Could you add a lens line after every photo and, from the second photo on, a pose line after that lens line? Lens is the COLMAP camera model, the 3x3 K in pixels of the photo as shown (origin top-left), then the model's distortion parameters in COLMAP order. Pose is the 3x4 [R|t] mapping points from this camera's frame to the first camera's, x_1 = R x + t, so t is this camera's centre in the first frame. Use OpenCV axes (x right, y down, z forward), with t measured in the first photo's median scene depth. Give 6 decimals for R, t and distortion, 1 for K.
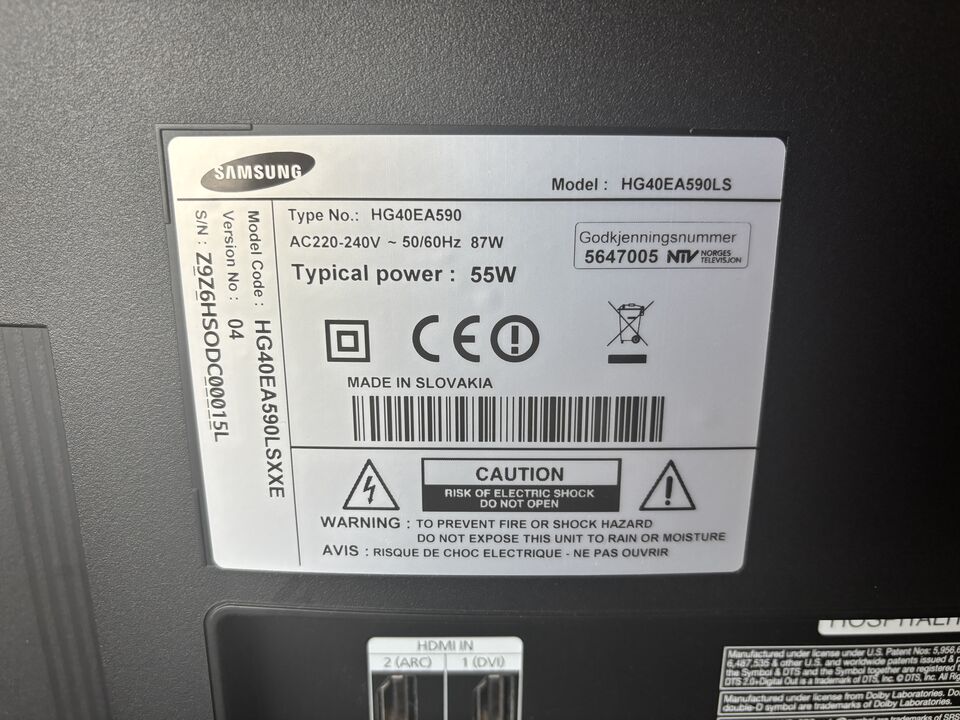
lens RADIAL K [[715.5, 0, 480.0], [0, 715.5, 360.0], [0, 0, 1]] dist [0.021592, -0.080791]
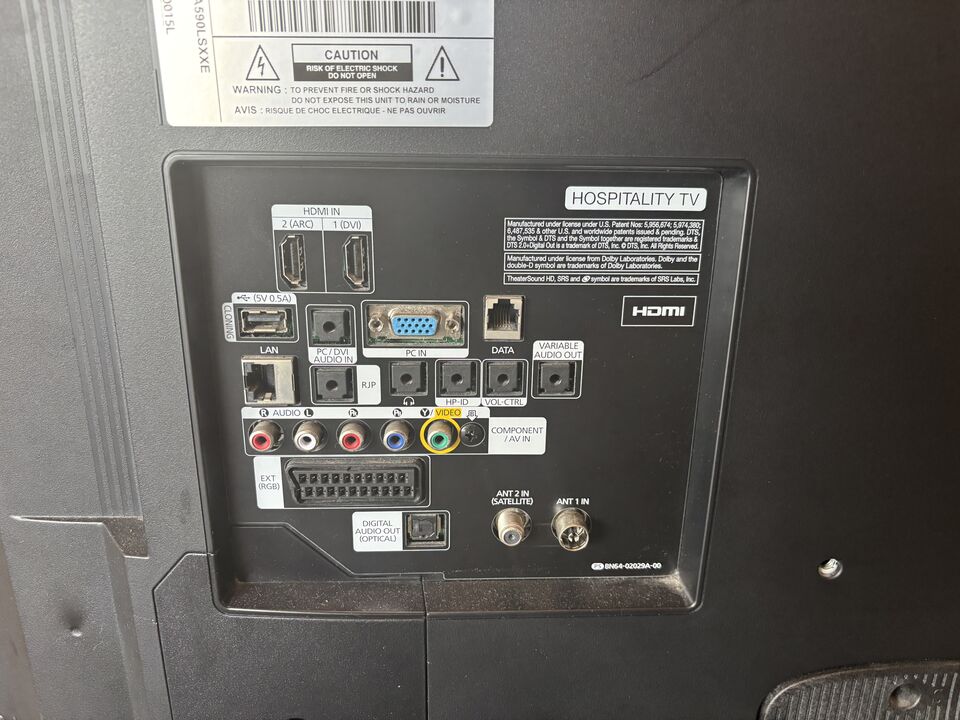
lens RADIAL K [[715.5, 0, 480.0], [0, 715.5, 360.0], [0, 0, 1]] dist [0.021592, -0.080791]
pose [[0.999865, 0.001372, 0.016384, 0.317260], [-0.002094, 0.999022, 0.044156, 0.767781], [-0.016307, -0.044184, 0.998890, -0.669557]]
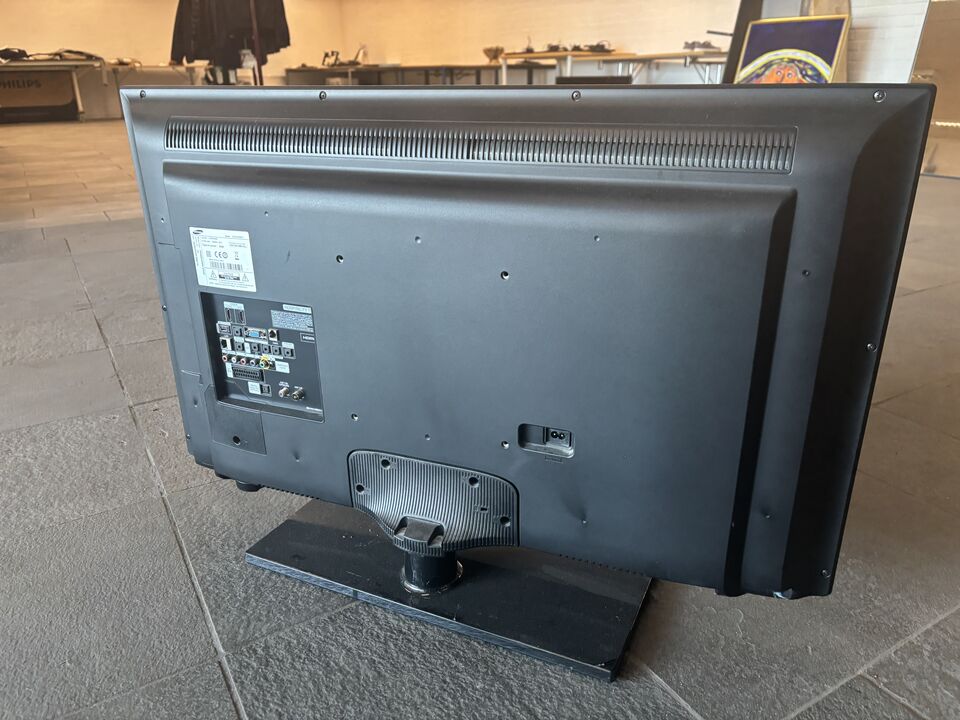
lens RADIAL K [[715.5, 0, 480.0], [0, 715.5, 360.0], [0, 0, 1]] dist [0.021592, -0.080791]
pose [[0.911767, 0.135422, -0.387739, 5.203714], [-0.087710, 0.986500, 0.138295, -0.205967], [0.401233, -0.092084, 0.911336, -4.588221]]
